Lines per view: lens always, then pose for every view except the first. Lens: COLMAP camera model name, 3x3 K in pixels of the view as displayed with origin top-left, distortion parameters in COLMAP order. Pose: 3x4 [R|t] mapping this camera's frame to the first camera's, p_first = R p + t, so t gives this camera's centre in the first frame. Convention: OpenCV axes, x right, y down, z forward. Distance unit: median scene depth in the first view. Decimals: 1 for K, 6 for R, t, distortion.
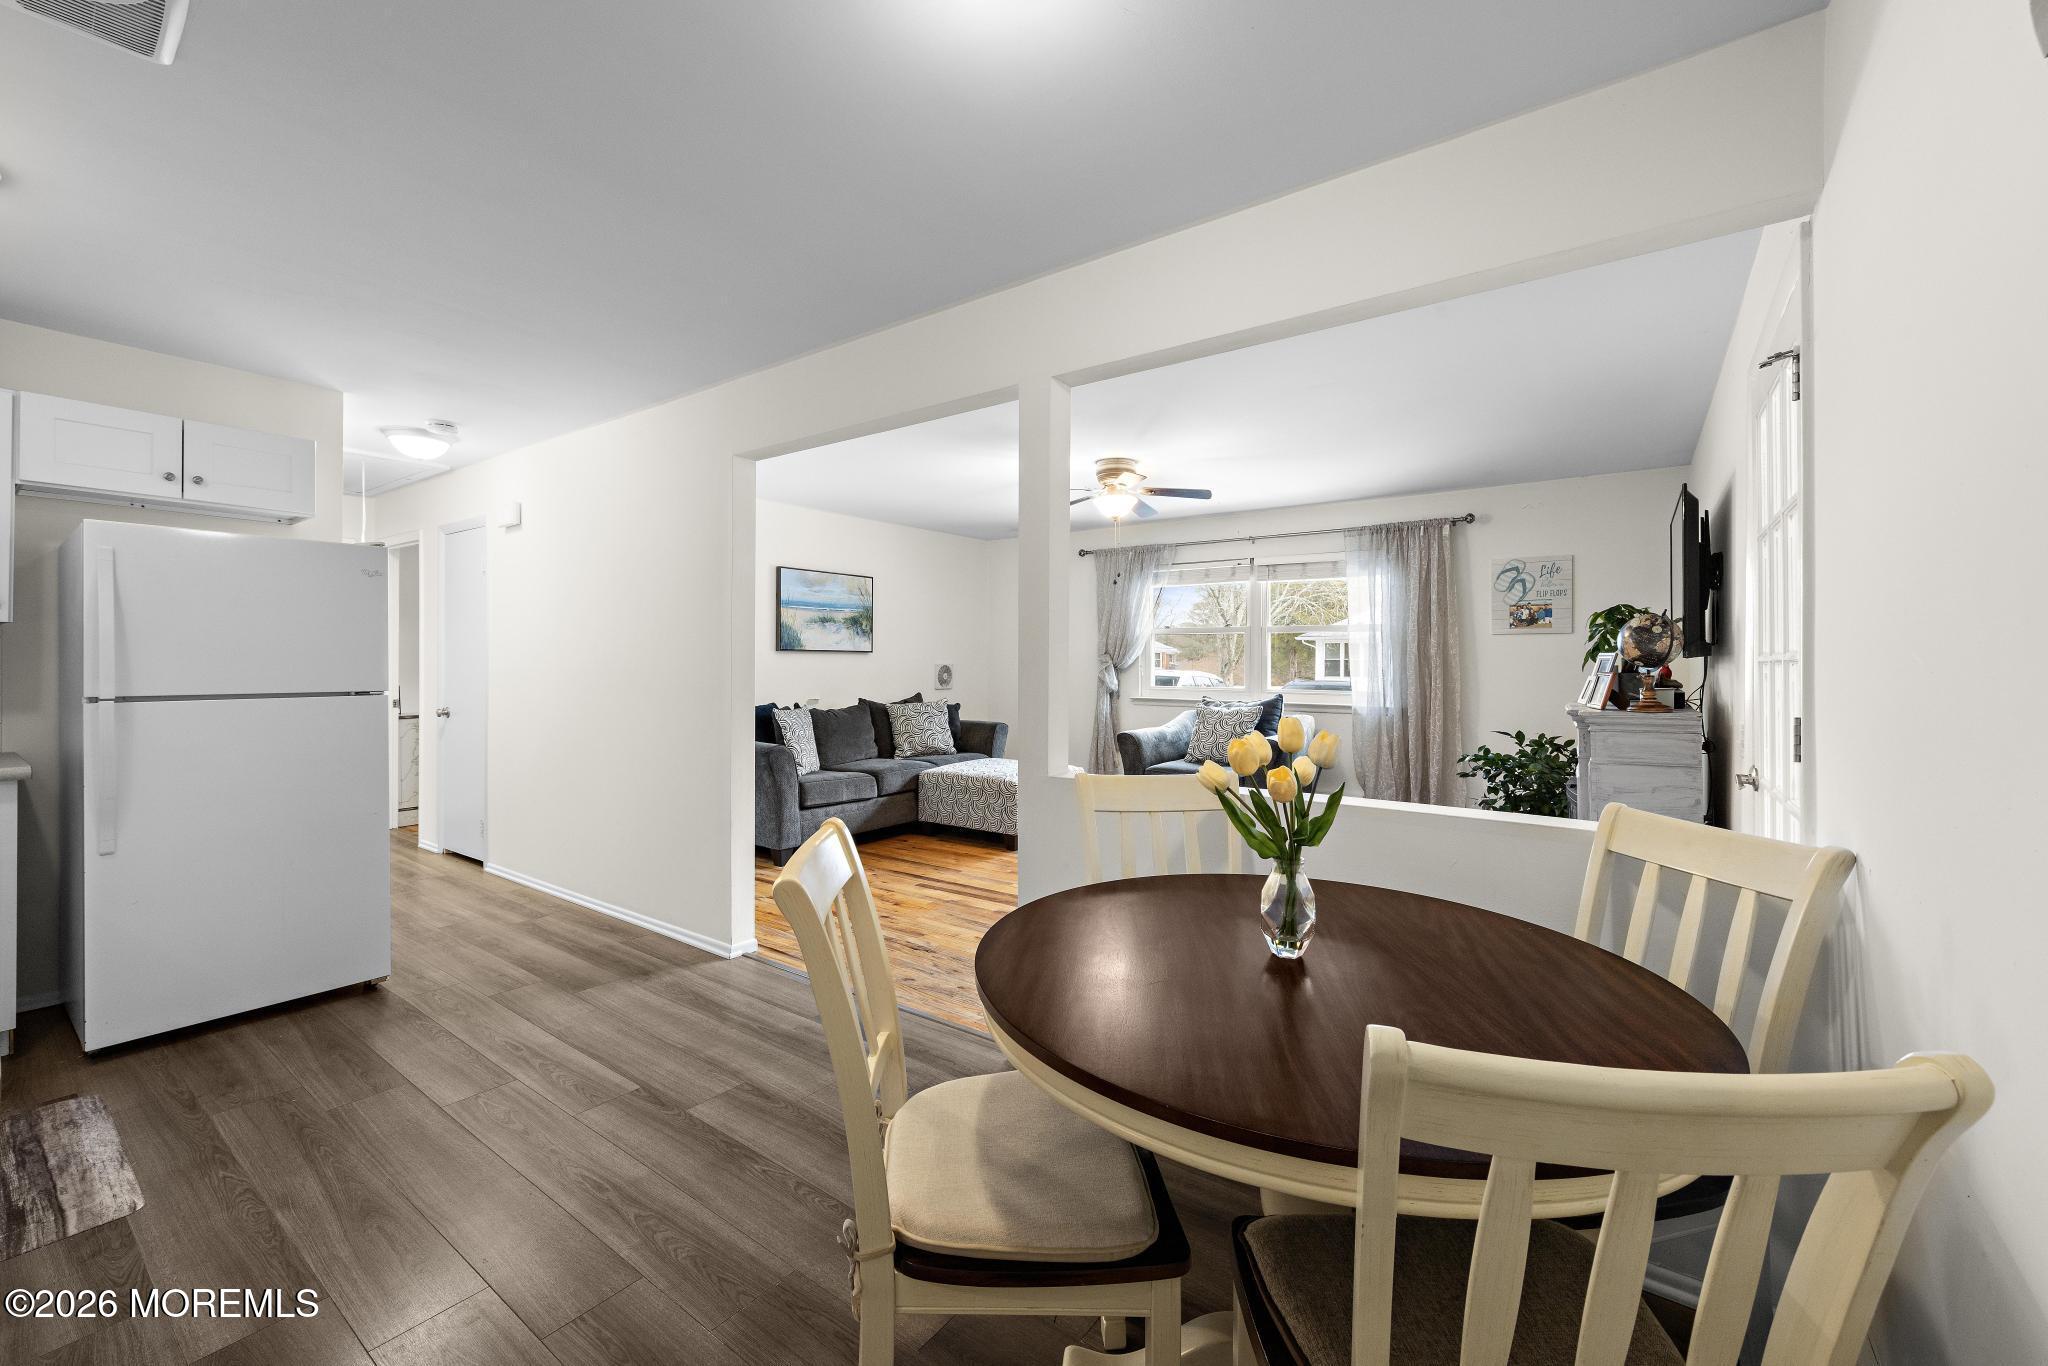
lens RADIAL K [[826.4, 0, 1032.8], [0, 826.4, 666.6], [0, 0, 1]] dist [-0.010058, 0.003529]
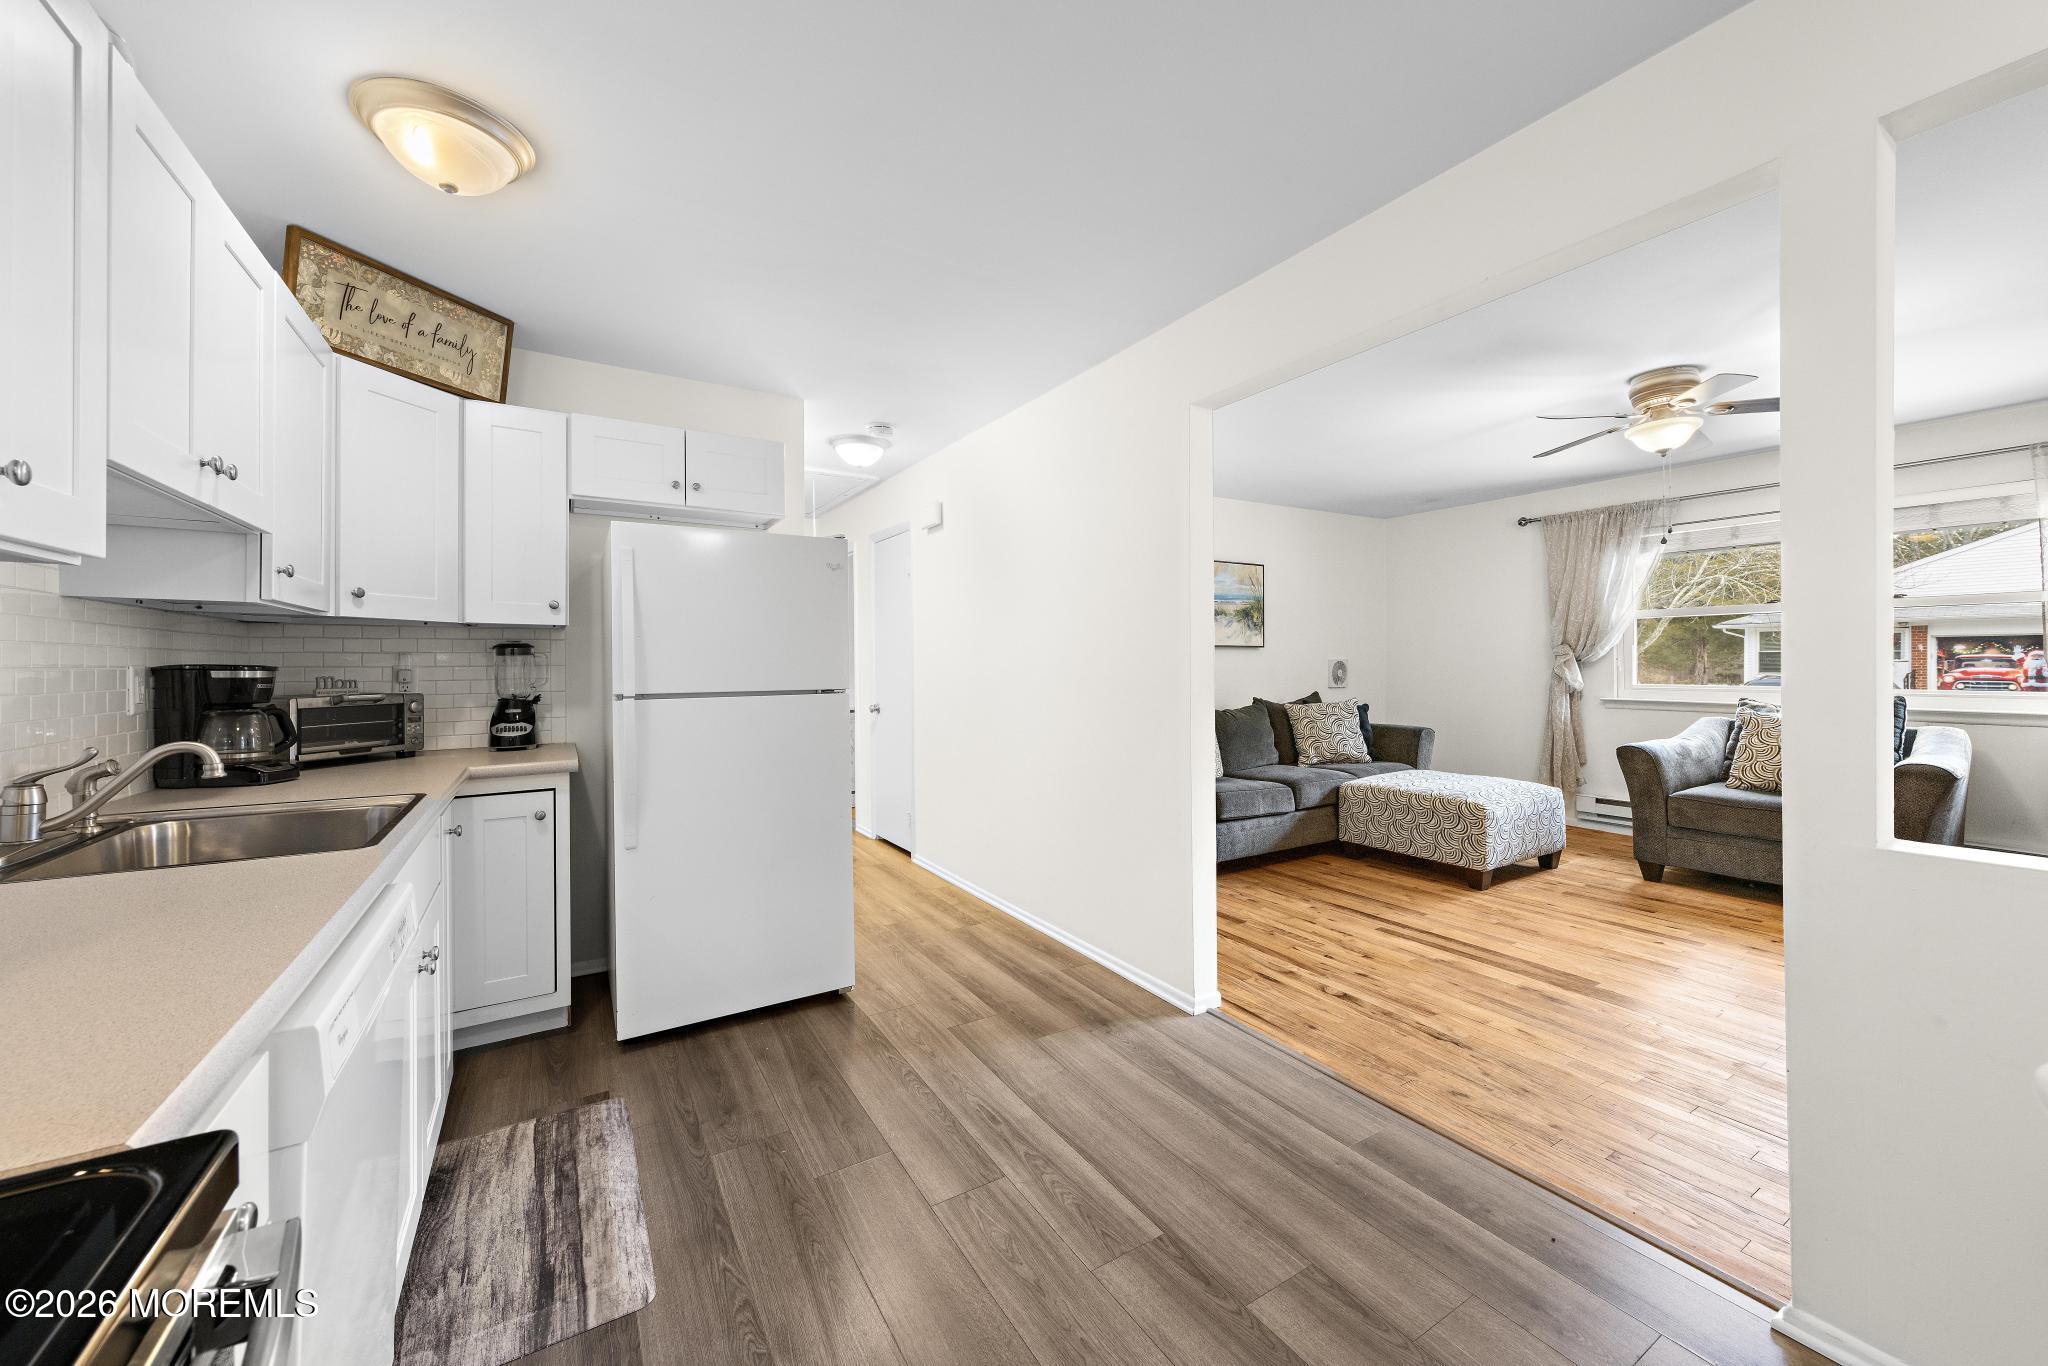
lens RADIAL K [[774.1, 0, 1020.5], [0, 774.1, 669.1], [0, 0, 1]] dist [-0.001037, -0.000913]
pose [[0.920001, -0.006417, -0.391864, -0.155010], [0.008243, 0.999962, 0.002976, 0.003315], [0.391830, -0.005968, 0.920018, 0.155274]]
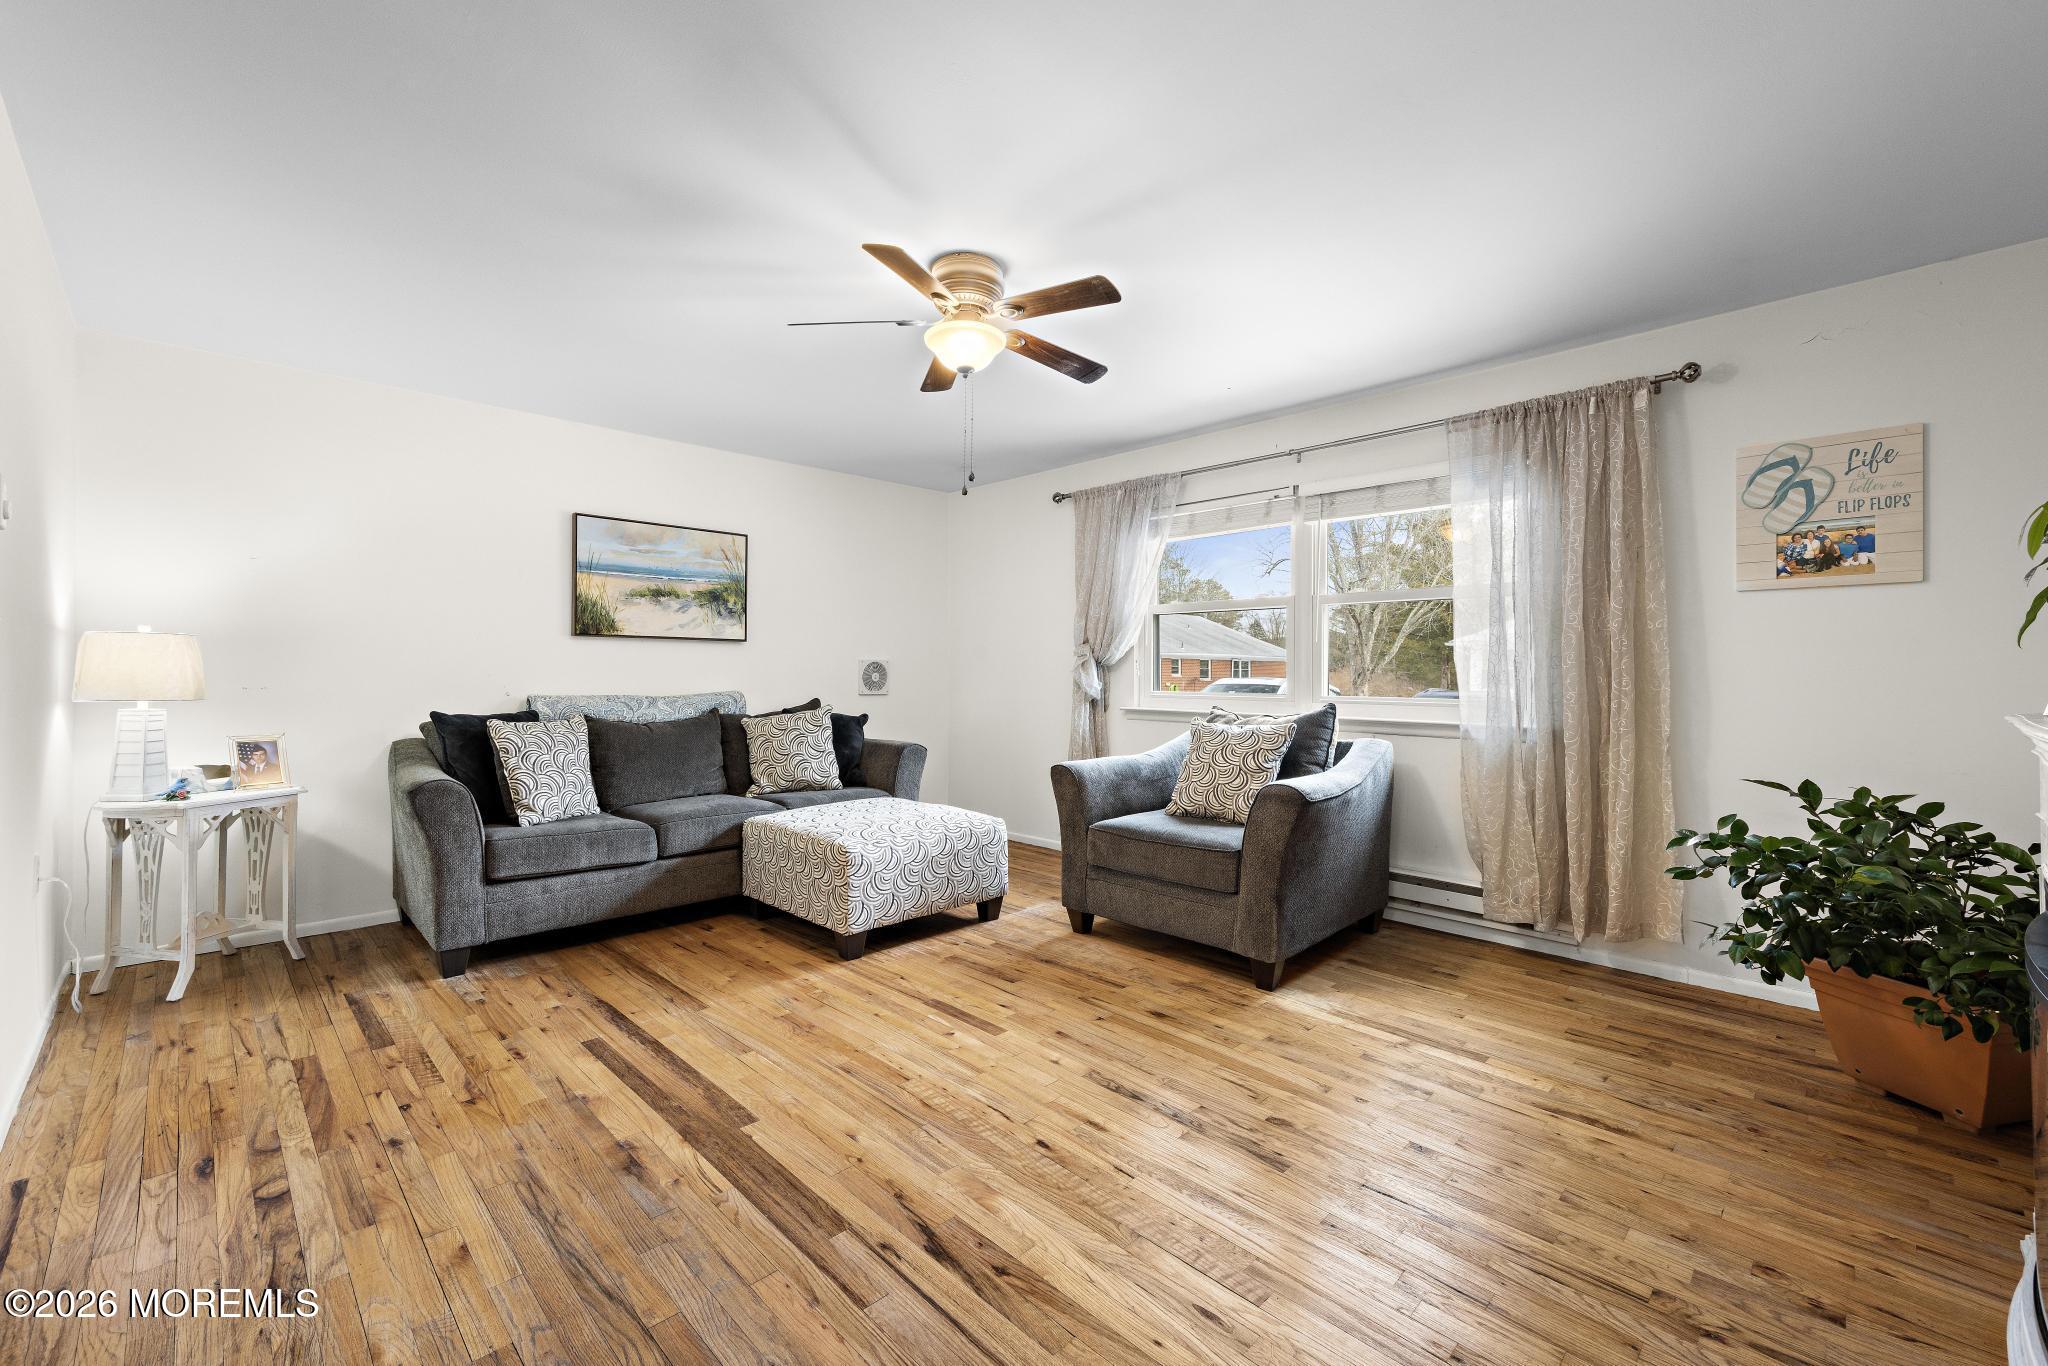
lens RADIAL K [[857.9, 0, 1025.2], [0, 857.9, 674.6], [0, 0, 1]] dist [-0.001596, -0.000532]
pose [[0.987936, 0.001806, -0.154851, 0.225509], [-0.002408, 0.999990, -0.003700, 0.019519], [0.154843, 0.004029, 0.987931, 0.454693]]
